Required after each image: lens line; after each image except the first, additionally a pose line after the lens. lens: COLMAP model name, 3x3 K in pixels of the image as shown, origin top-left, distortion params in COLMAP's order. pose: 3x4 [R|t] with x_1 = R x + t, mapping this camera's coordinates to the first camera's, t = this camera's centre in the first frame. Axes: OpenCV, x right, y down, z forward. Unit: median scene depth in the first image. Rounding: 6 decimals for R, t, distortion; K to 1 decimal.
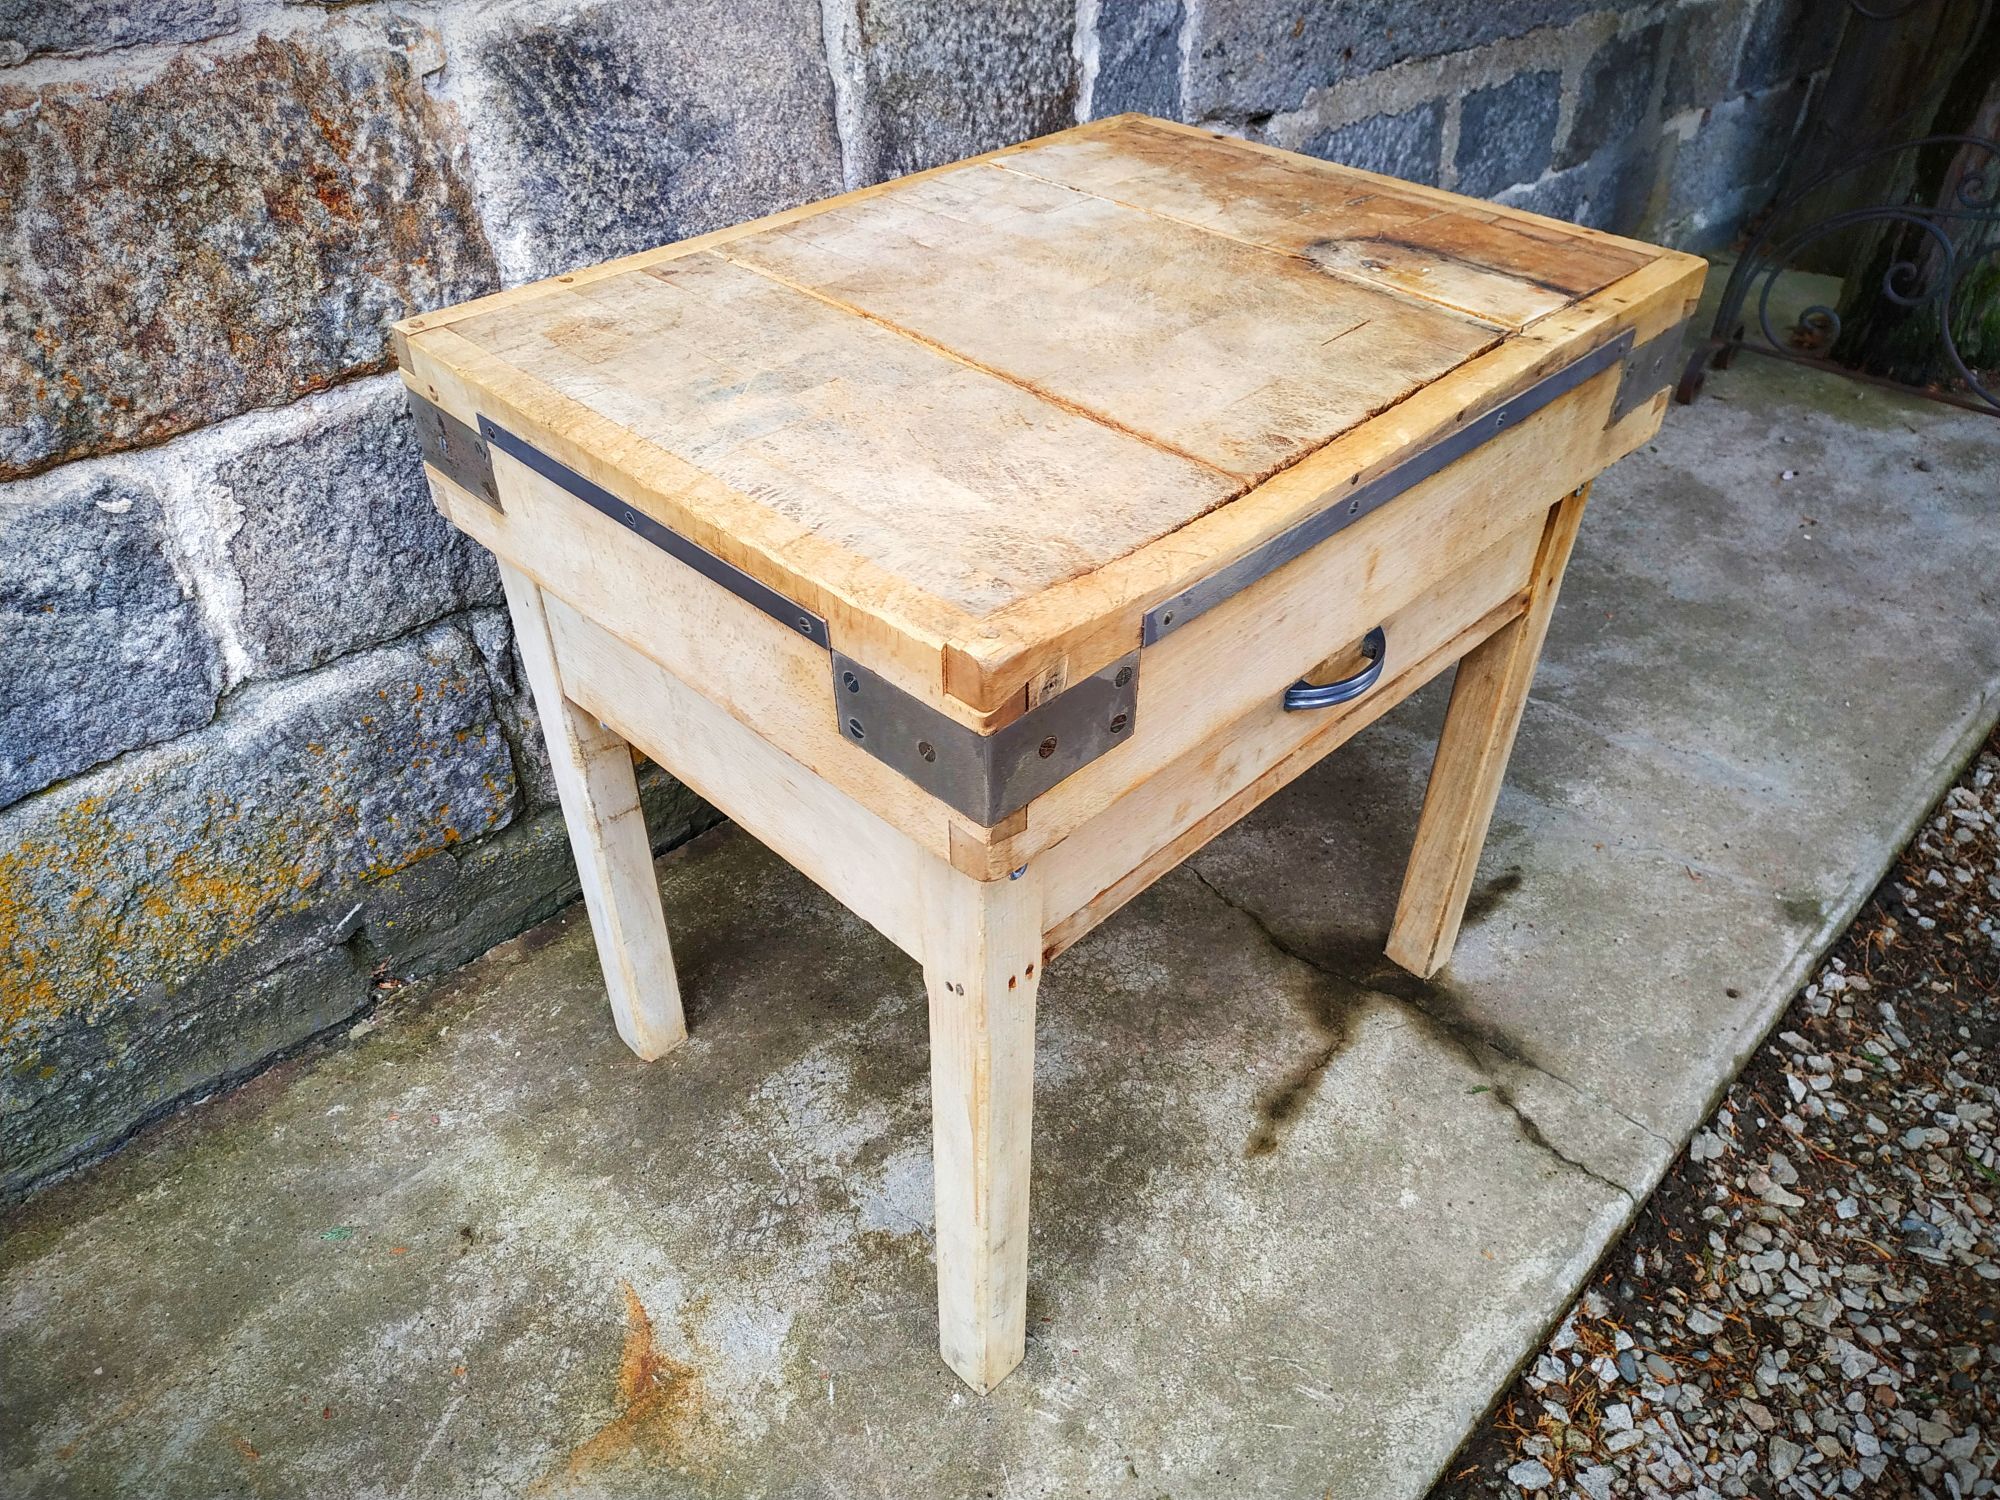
lens RADIAL K [[1462.3, 0, 998.0], [0, 1462.3, 749.7], [0, 0, 1]] dist [0.002651, -0.007160]
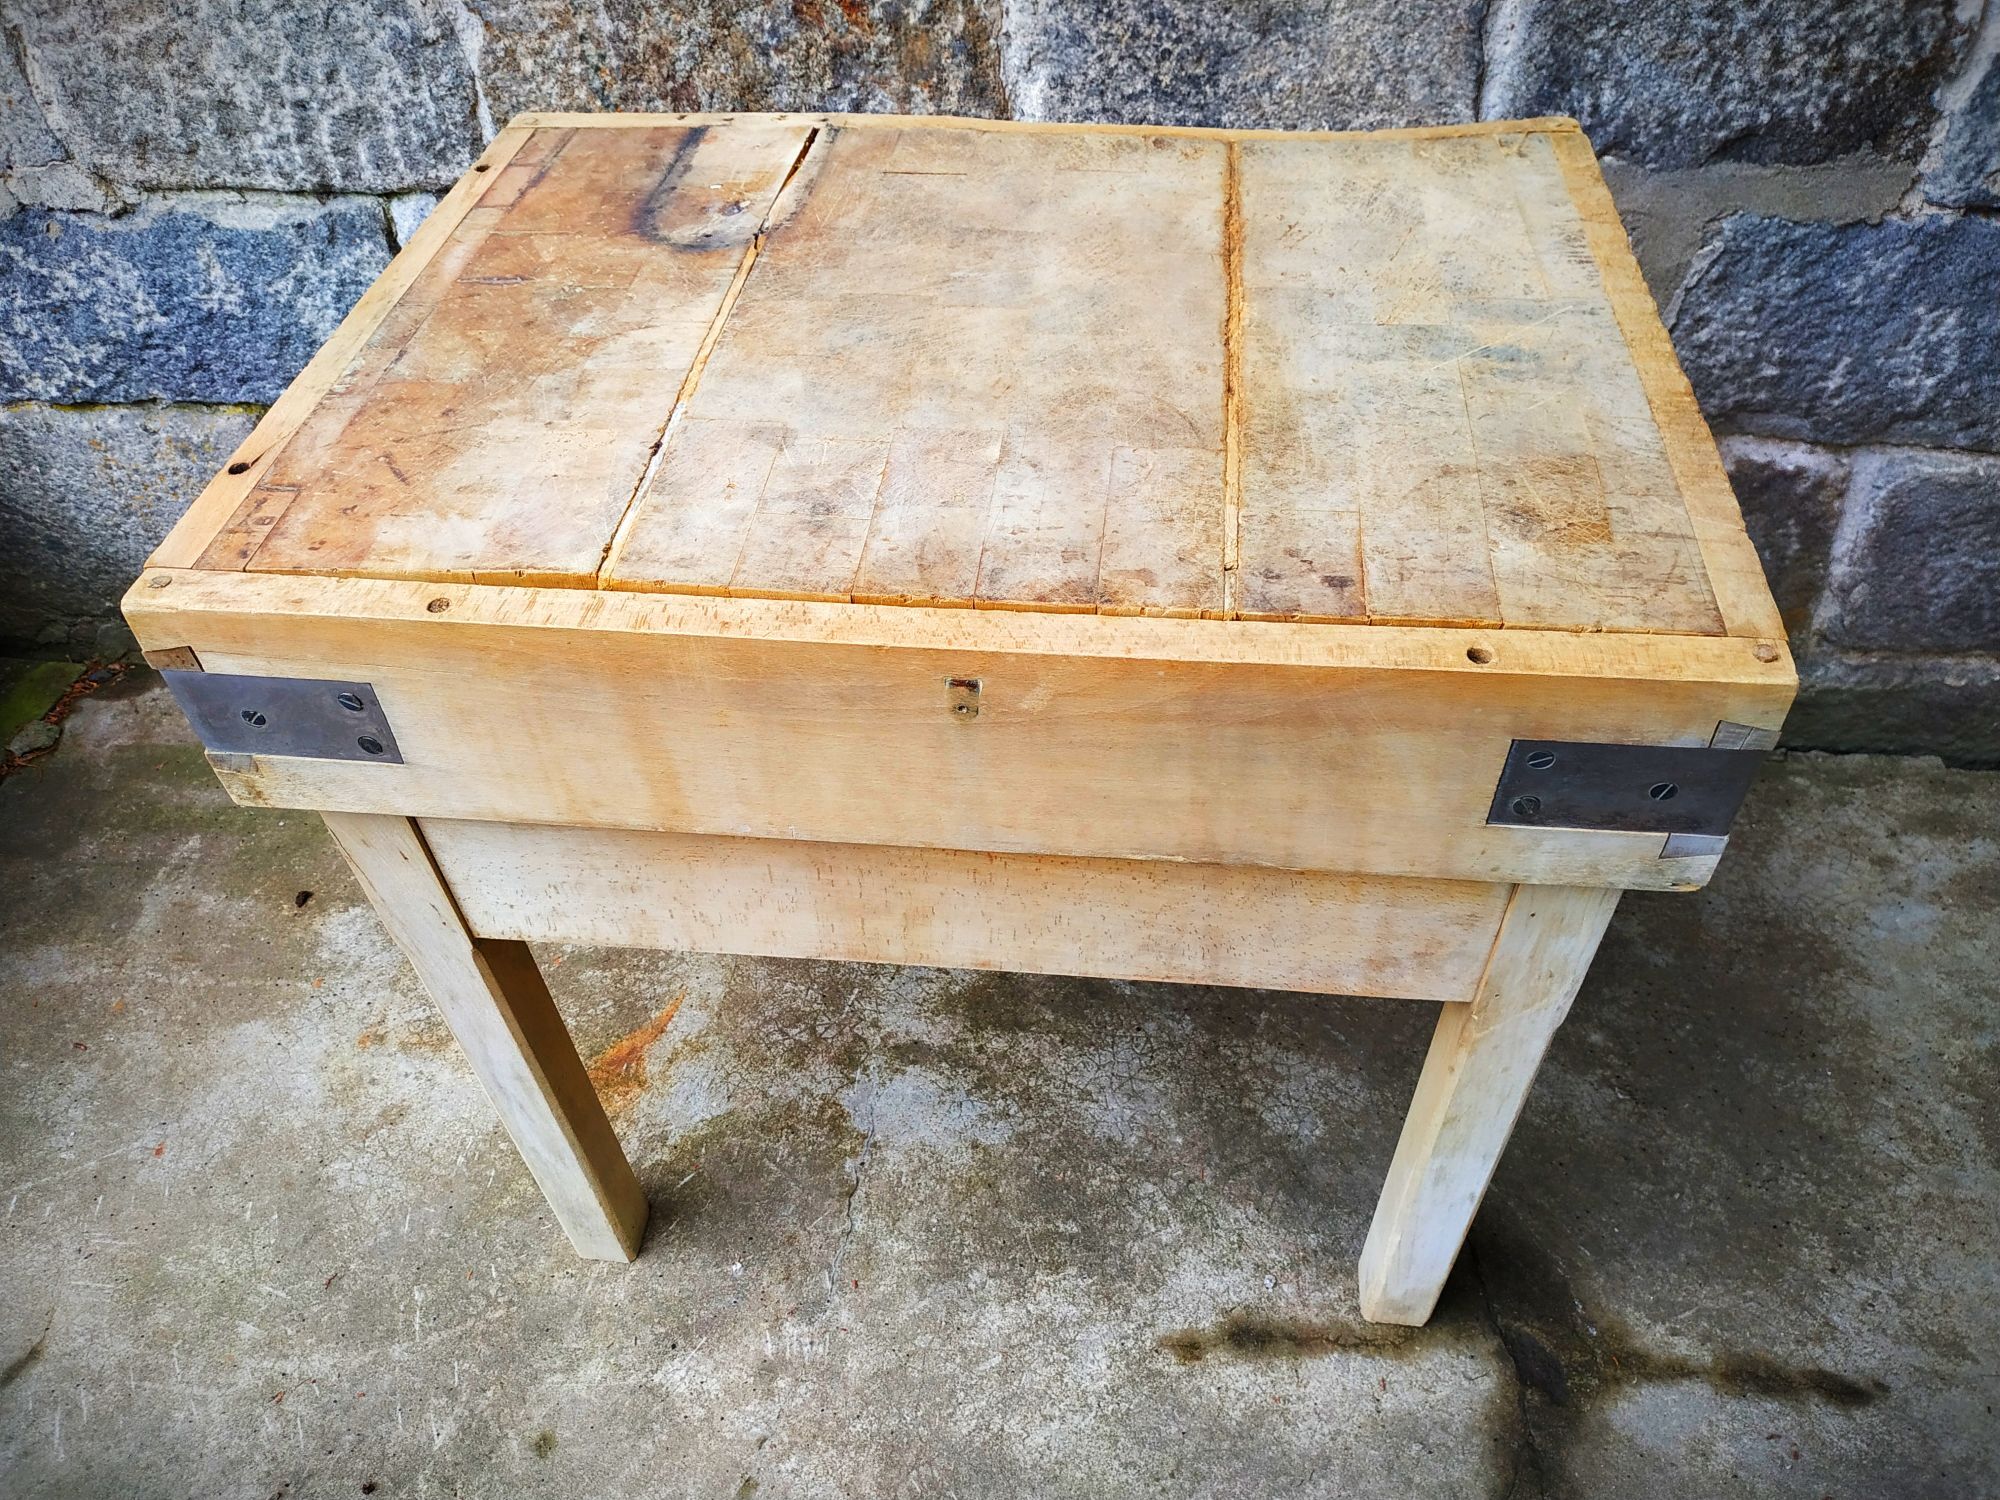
lens RADIAL K [[1478.4, 0, 997.0], [0, 1478.4, 746.4], [0, 0, 1]] dist [-0.012217, 0.002804]
pose [[0.591992, 0.519785, -0.615929, 0.506080], [-0.429872, 0.850091, 0.304229, -0.262547], [0.681729, 0.084669, 0.726688, 0.296339]]
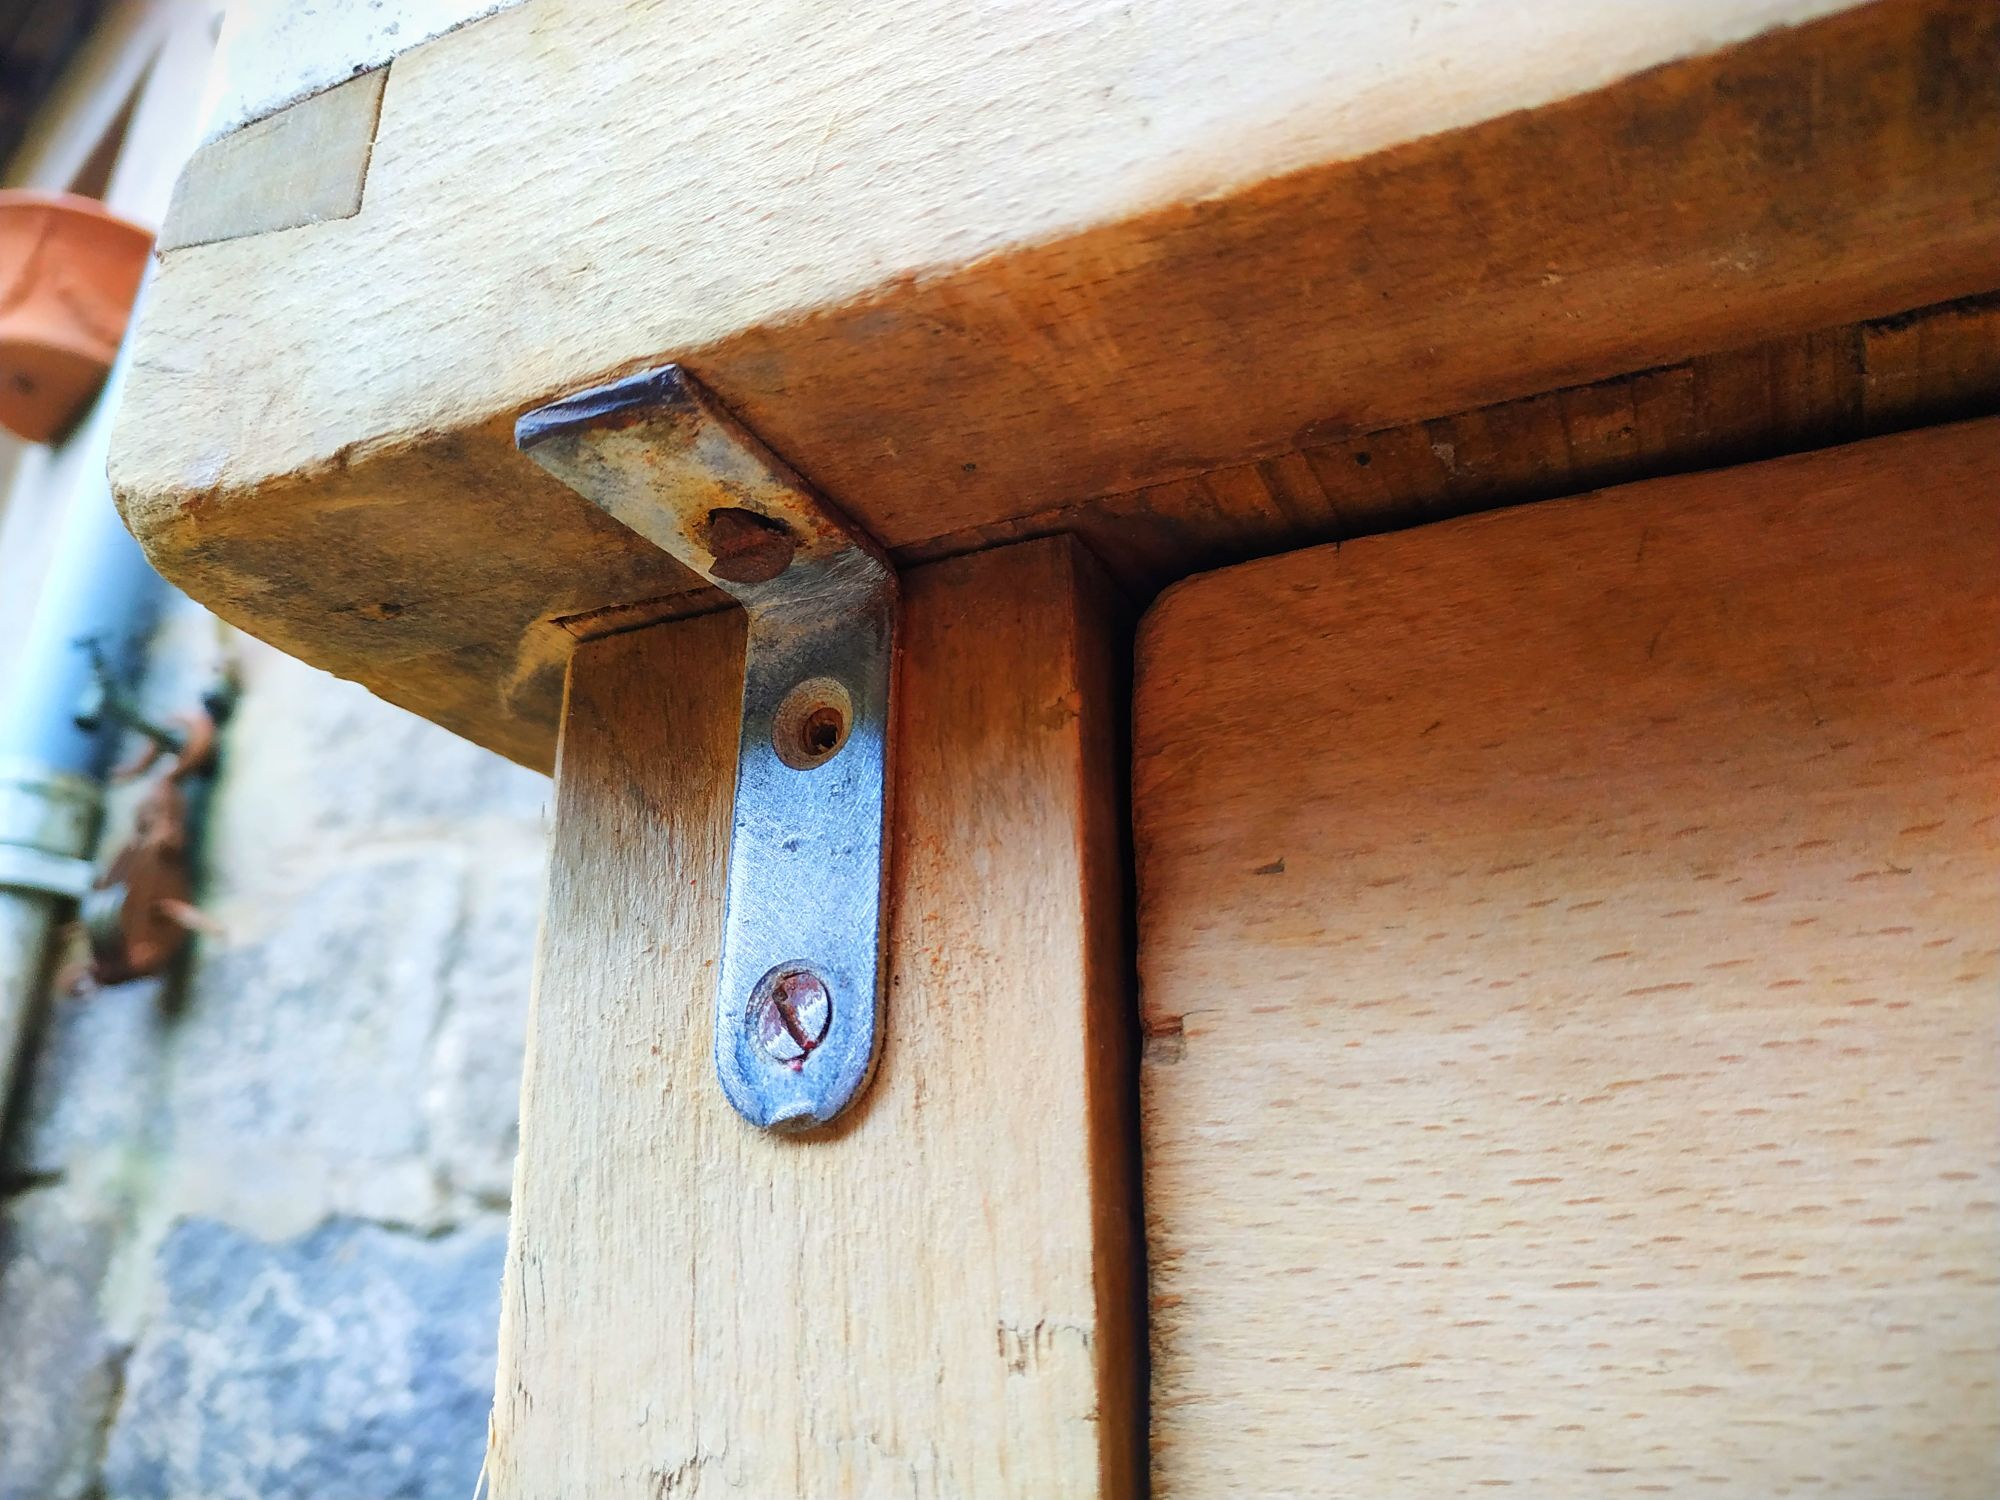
lens RADIAL K [[1454.4, 0, 994.0], [0, 1454.4, 750.0], [0, 0, 1]] dist [0.003816, -0.009783]
pose [[0.354751, -0.337023, -0.872105, 0.100341], [-0.562870, 0.667812, -0.487036, 0.072786], [0.746545, 0.663658, 0.047206, 0.647157]]
